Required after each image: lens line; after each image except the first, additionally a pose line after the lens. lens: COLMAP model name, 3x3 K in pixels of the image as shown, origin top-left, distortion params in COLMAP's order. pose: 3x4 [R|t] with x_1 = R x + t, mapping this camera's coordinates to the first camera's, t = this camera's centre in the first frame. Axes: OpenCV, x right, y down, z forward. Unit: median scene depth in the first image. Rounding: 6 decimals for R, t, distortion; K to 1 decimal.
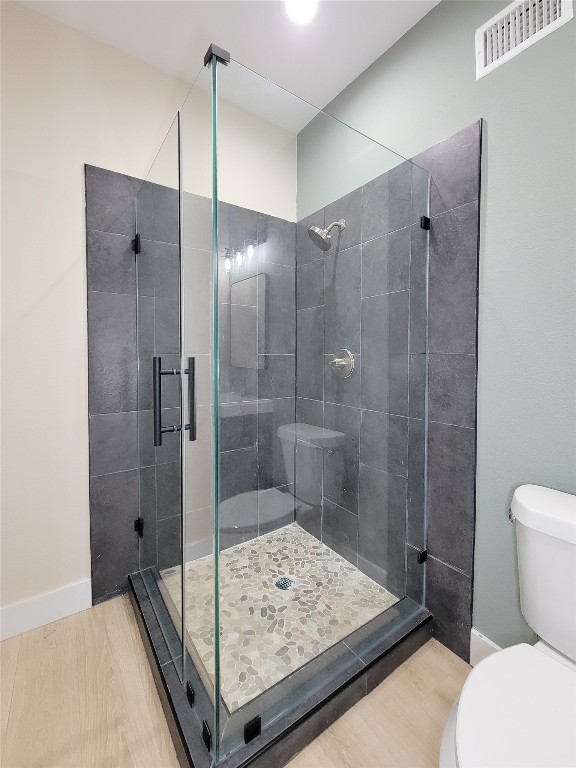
lens RADIAL K [[315.8, 0, 295.4], [0, 315.8, 382.4], [0, 0, 1]] dist [-0.000563, -0.001223]
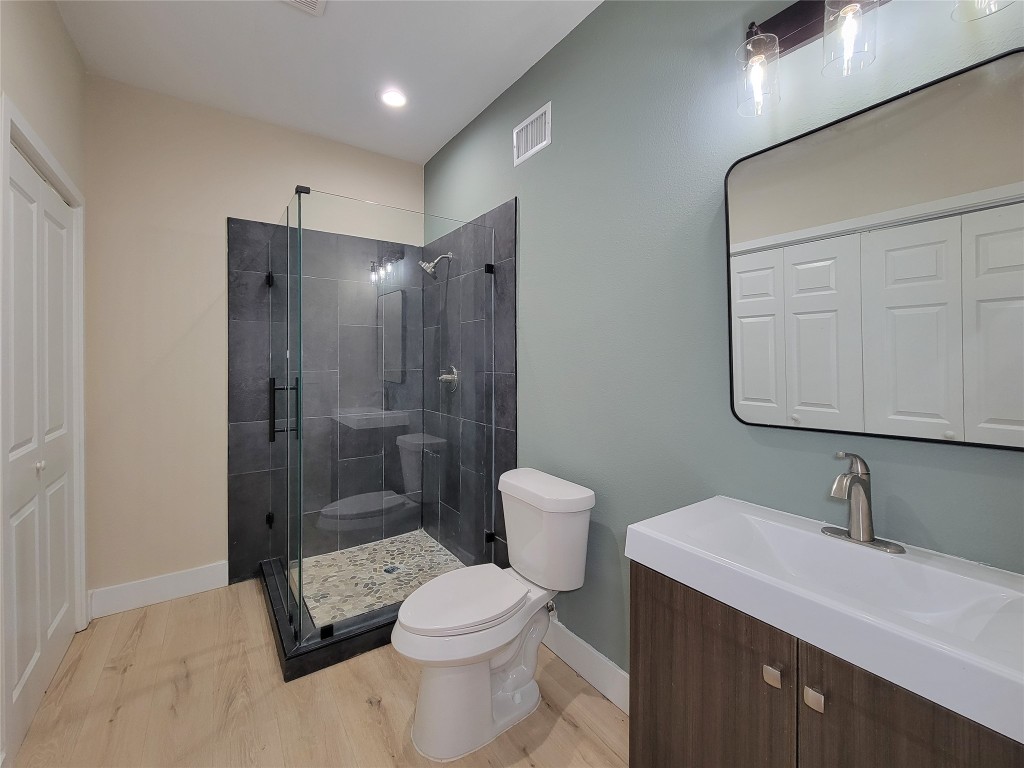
lens RADIAL K [[421.1, 0, 502.2], [0, 421.1, 384.7], [0, 0, 1]] dist [-0.000563, -0.001223]
pose [[0.999393, -0.003794, -0.034623, 0.440435], [0.002912, 0.999670, -0.025517, 0.000359], [0.034708, 0.025401, 0.999075, -0.563352]]
